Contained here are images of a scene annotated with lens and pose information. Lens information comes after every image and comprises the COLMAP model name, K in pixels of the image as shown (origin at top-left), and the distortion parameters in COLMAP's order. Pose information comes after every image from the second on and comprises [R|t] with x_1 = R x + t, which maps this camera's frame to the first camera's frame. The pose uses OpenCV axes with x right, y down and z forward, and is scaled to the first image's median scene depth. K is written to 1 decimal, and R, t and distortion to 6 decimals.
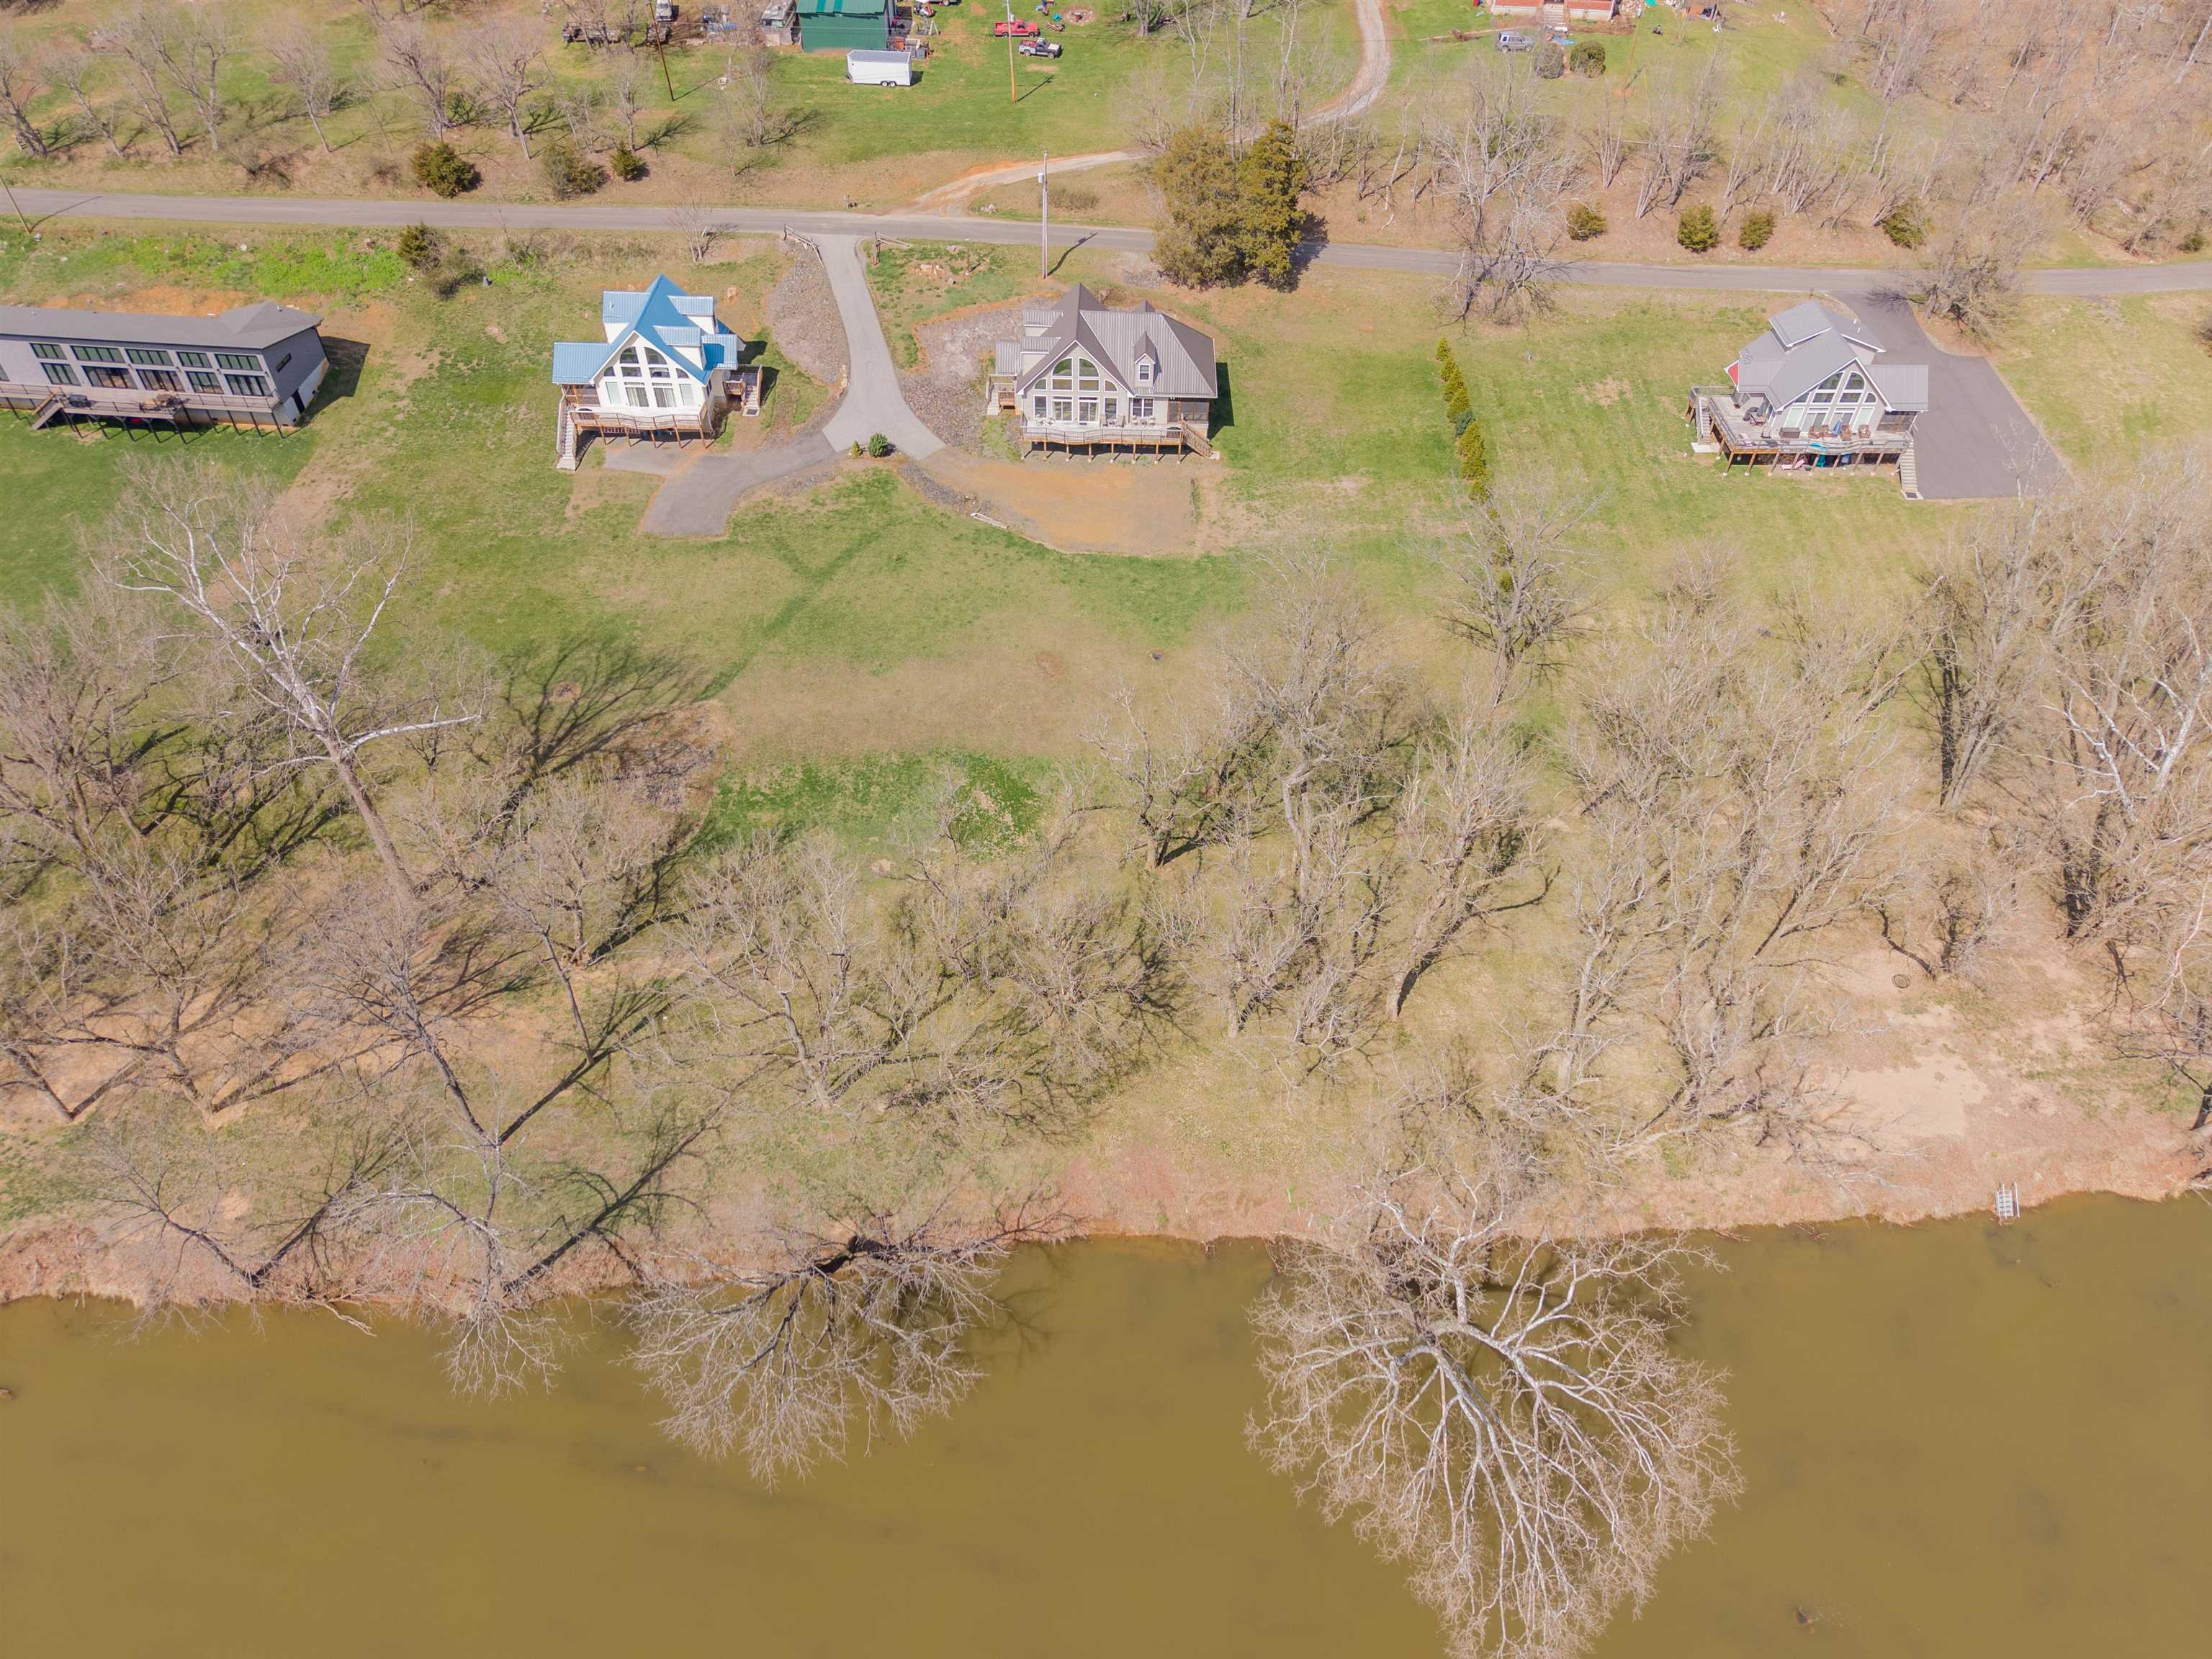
lens RADIAL K [[1475.9, 0, 1105.3], [0, 1475.9, 845.0], [0, 0, 1]] dist [0.031883, -0.033917]
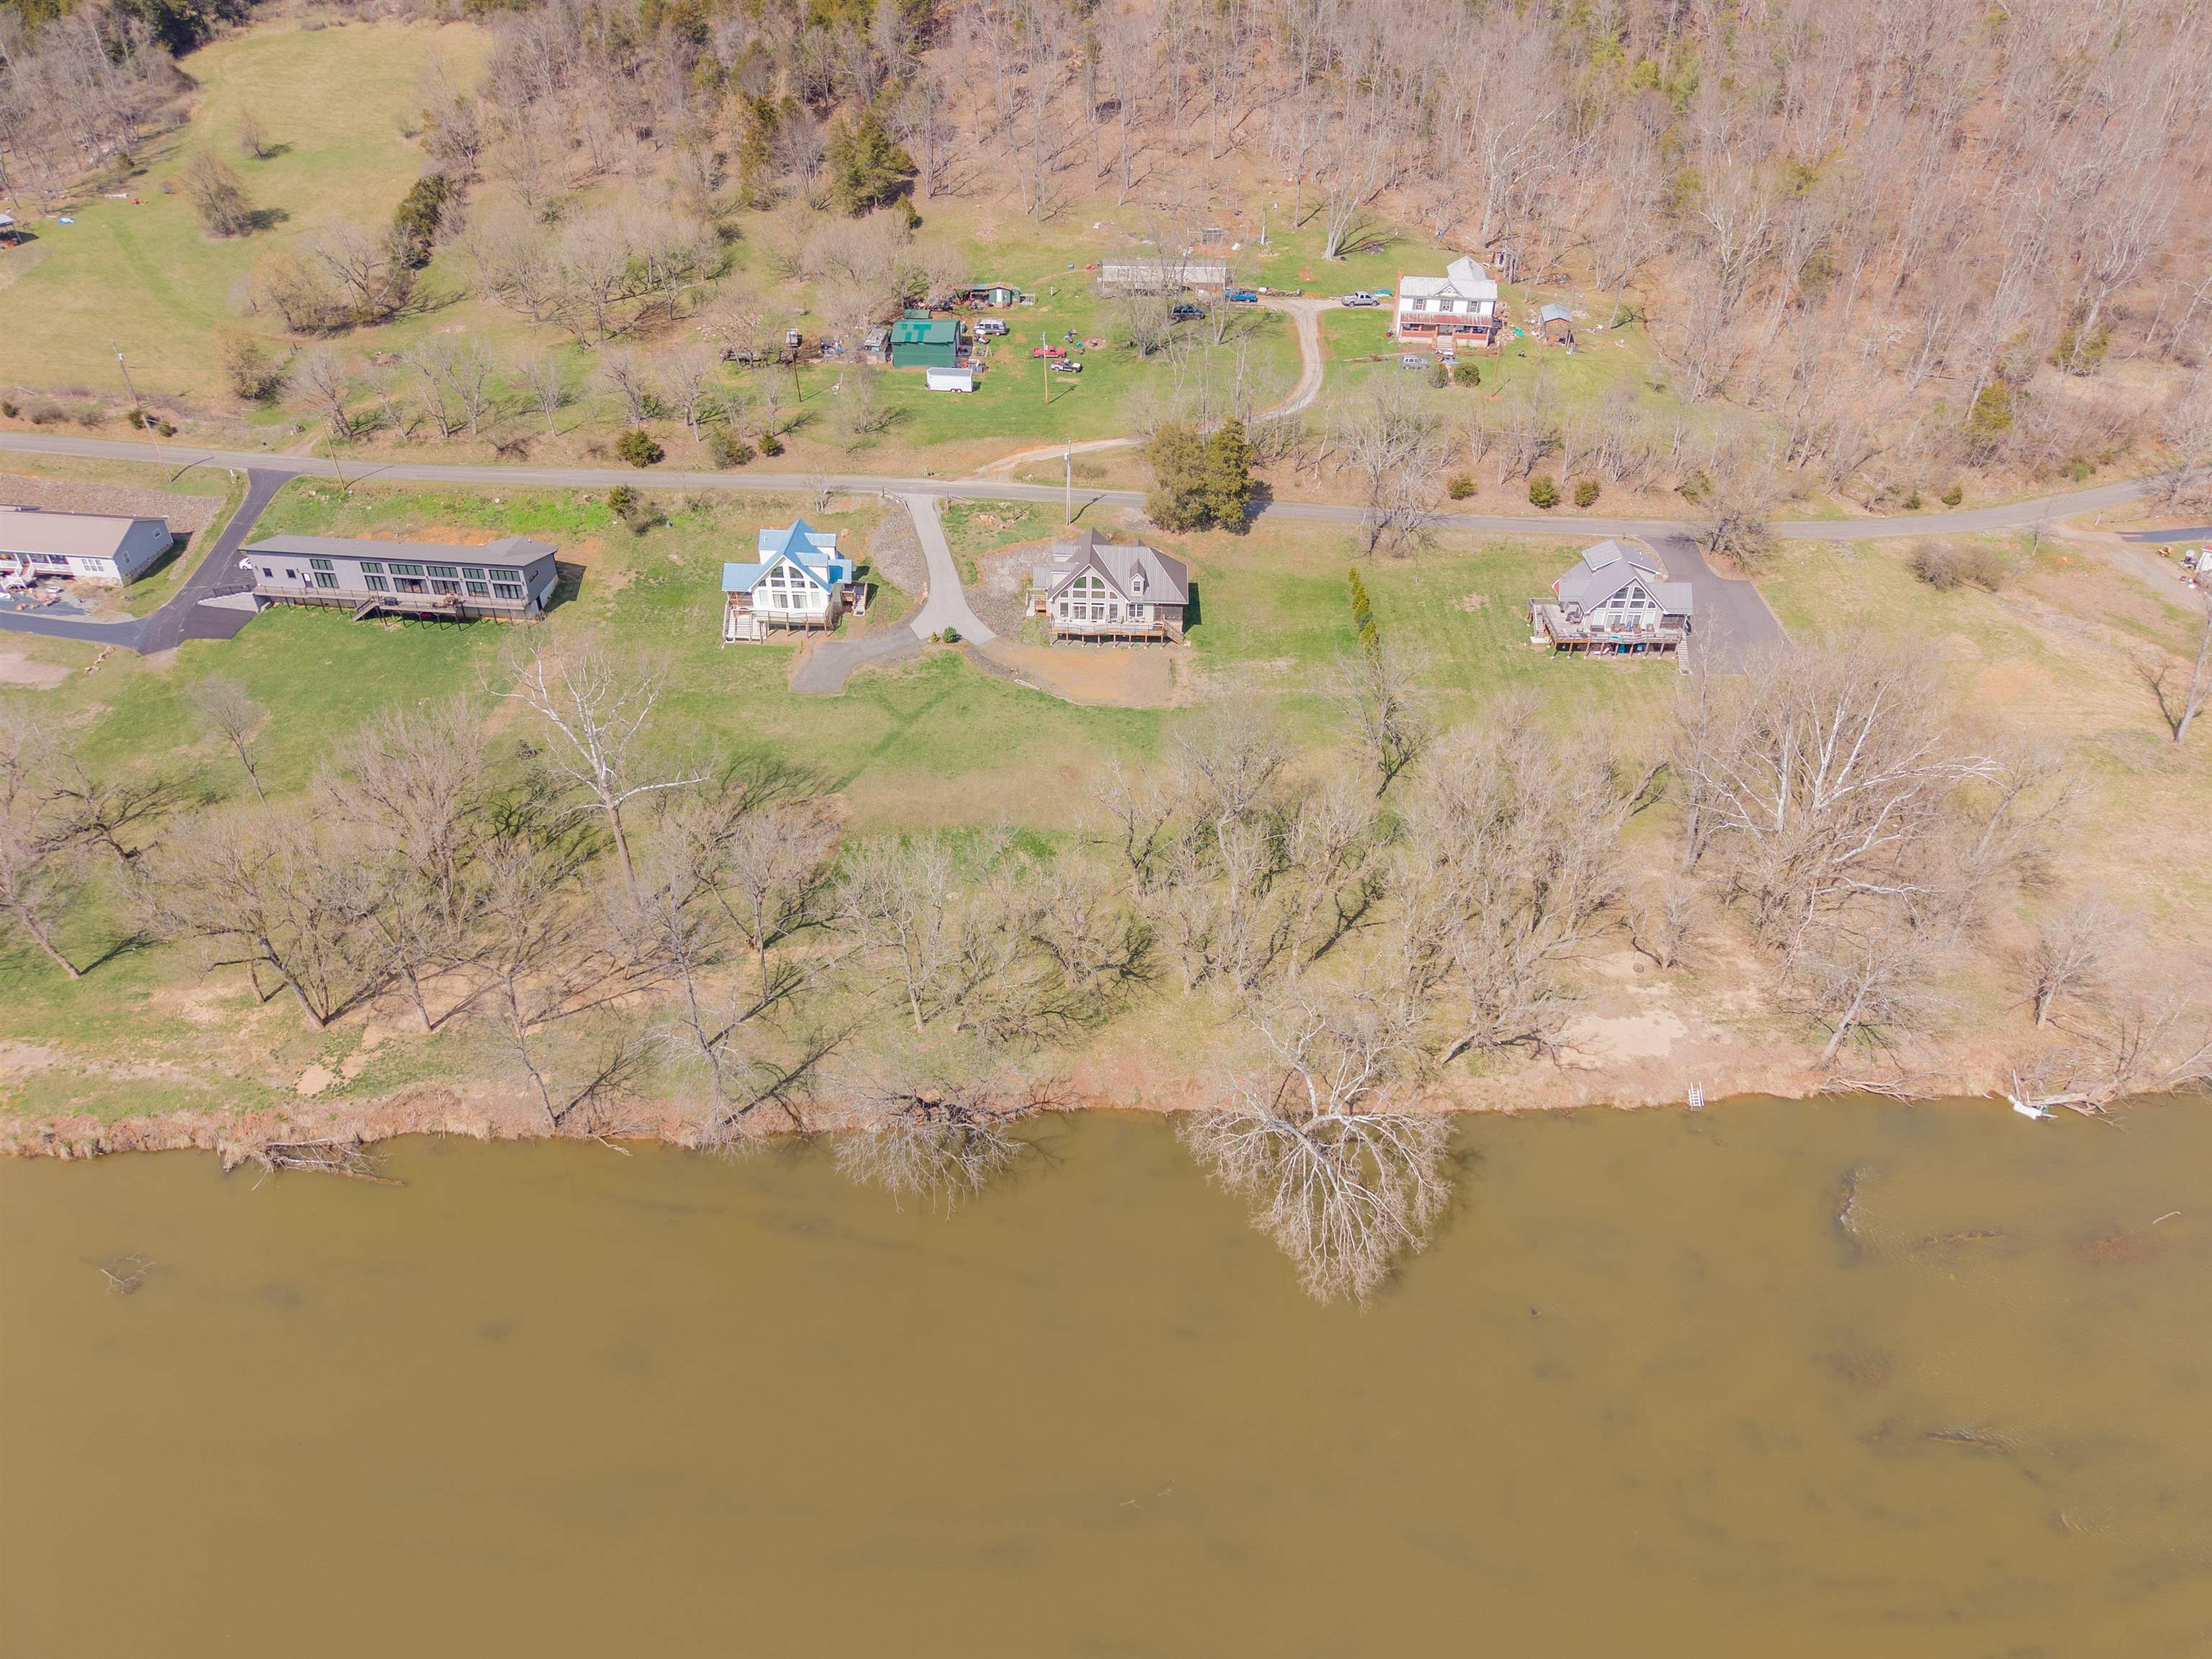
lens RADIAL K [[1475.9, 0, 1104.7], [0, 1475.9, 846.8], [0, 0, 1]] dist [0.031883, -0.033917]
pose [[0.999909, 0.006418, -0.011839, 0.013107], [-0.008256, 0.986690, -0.162400, 0.158083], [0.010639, 0.162483, 0.986654, -0.356261]]
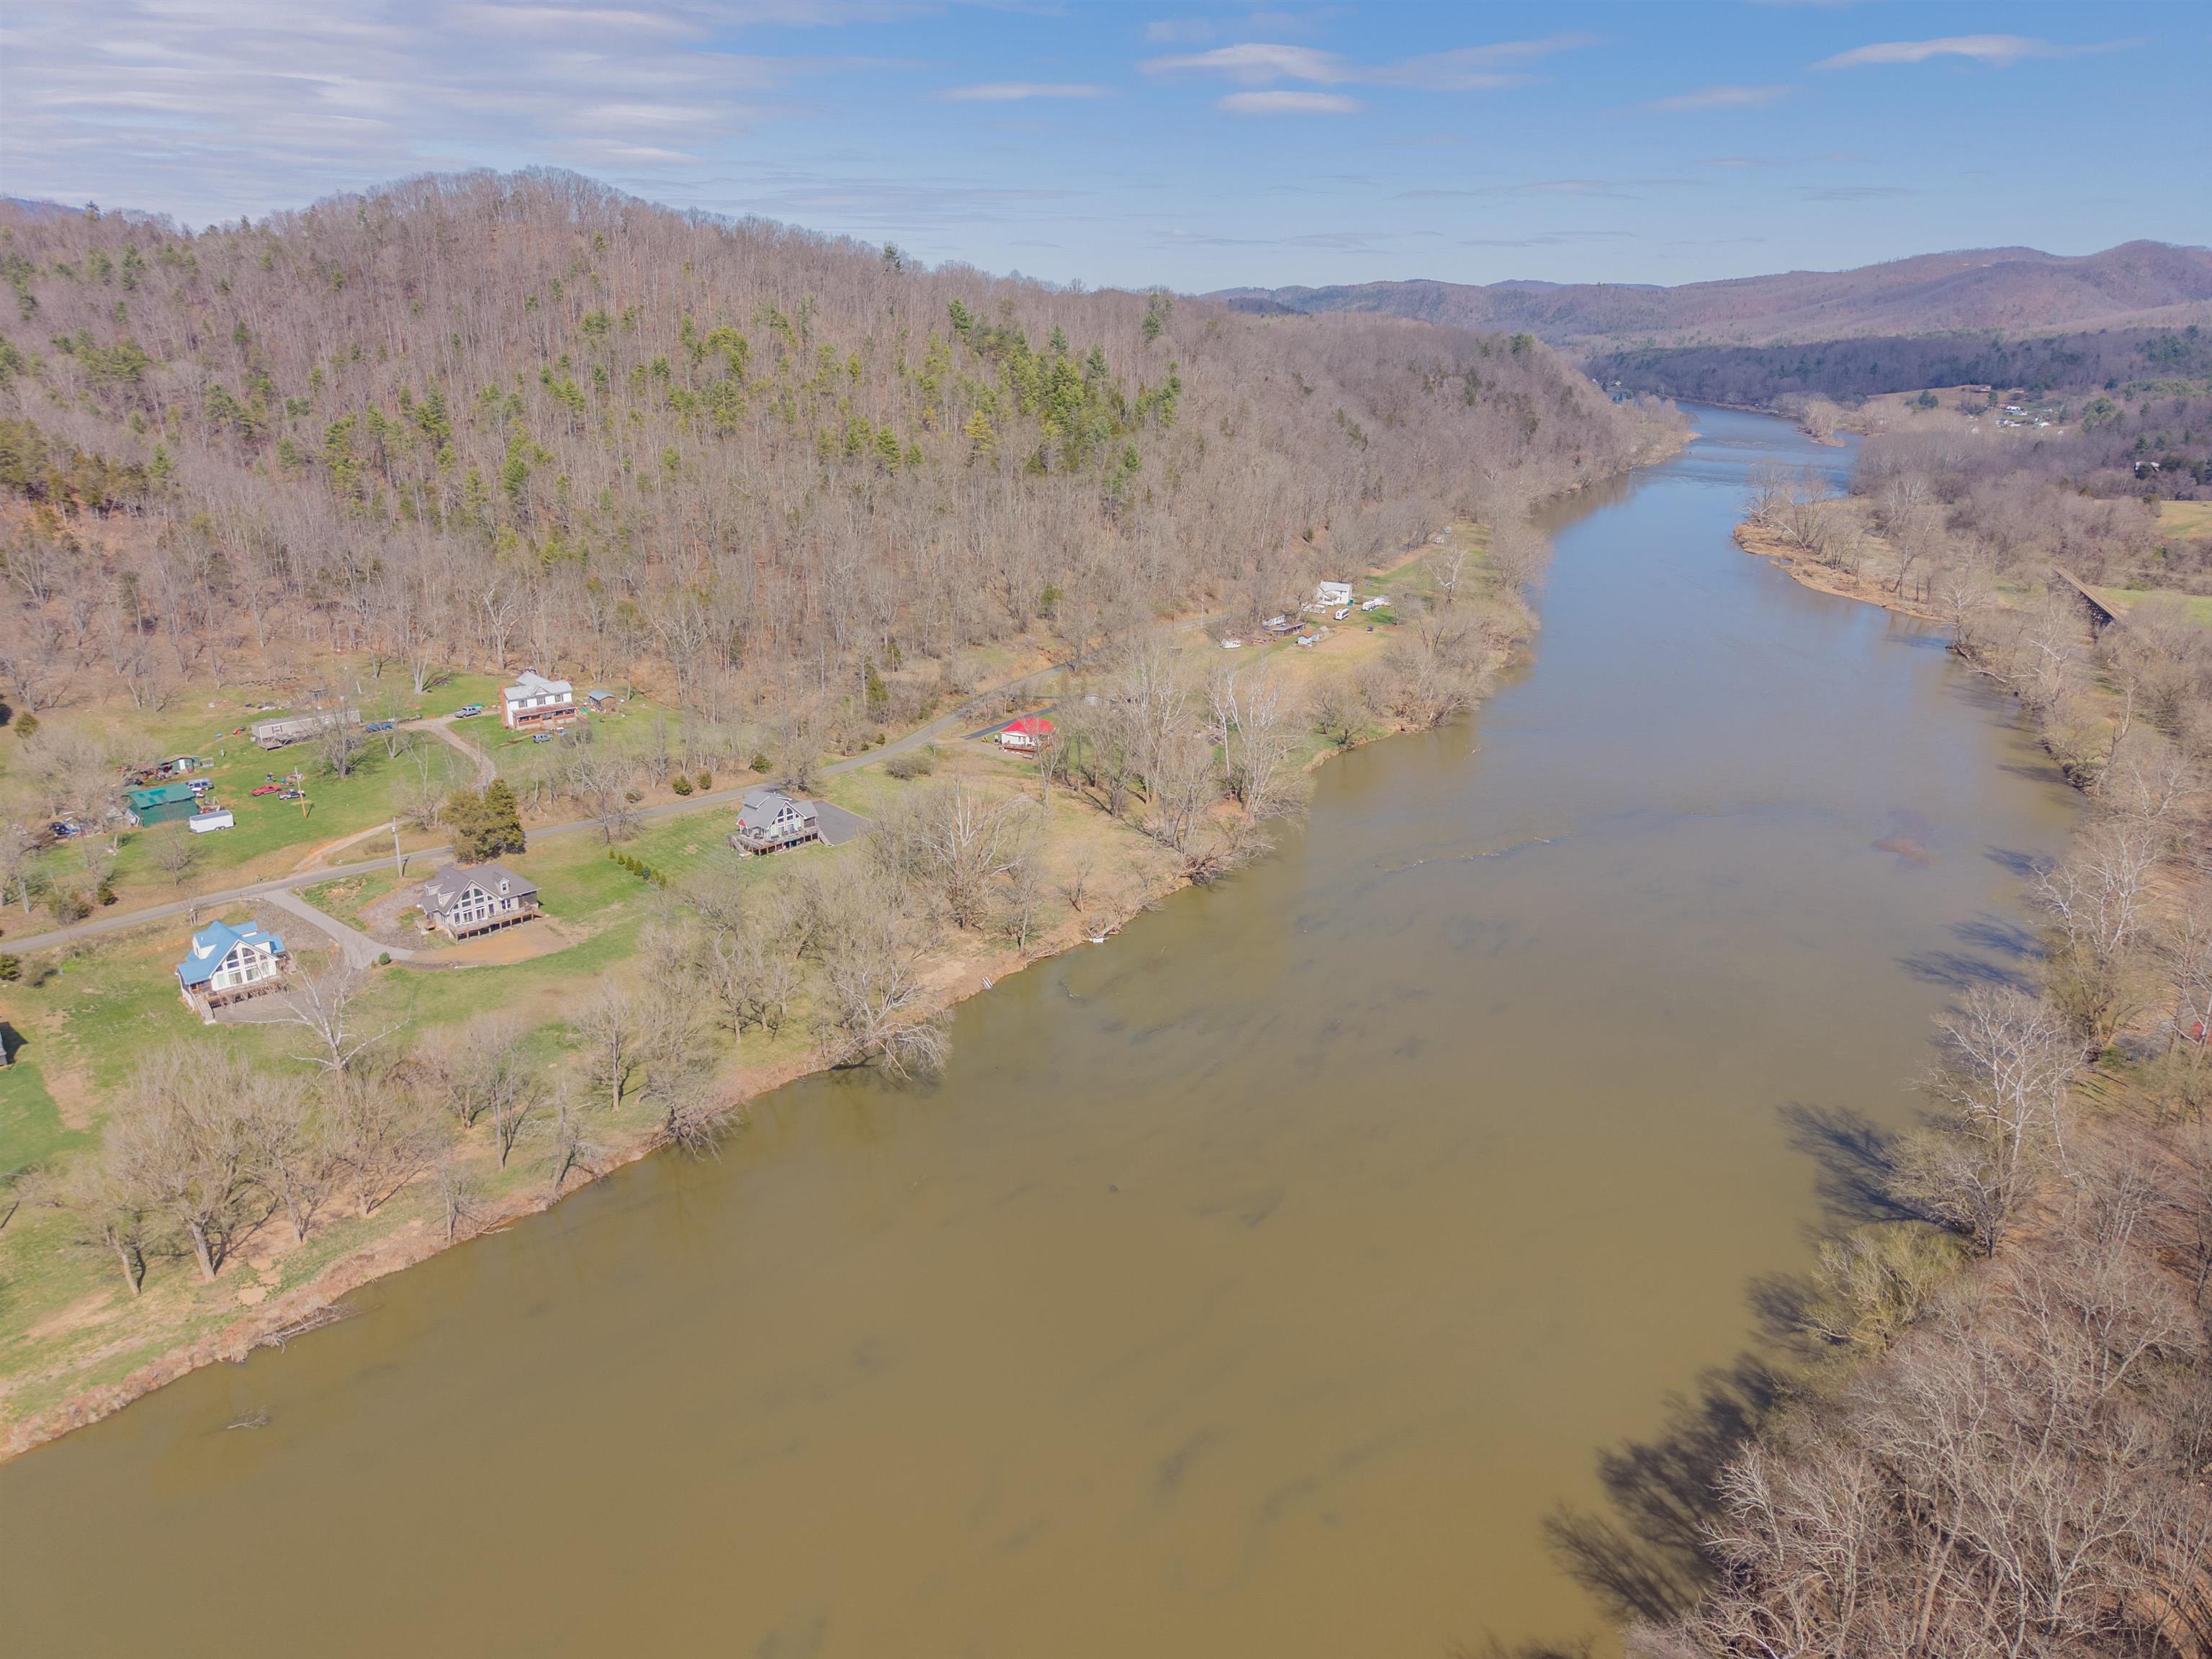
lens RADIAL K [[1475.9, 0, 1119.1], [0, 1475.9, 833.5], [0, 0, 1]] dist [0.031883, -0.033917]
pose [[0.664092, -0.246725, 0.705769, -0.836801], [0.528316, 0.822800, -0.209480, 0.501369], [-0.529023, 0.511983, 0.676764, -0.886438]]
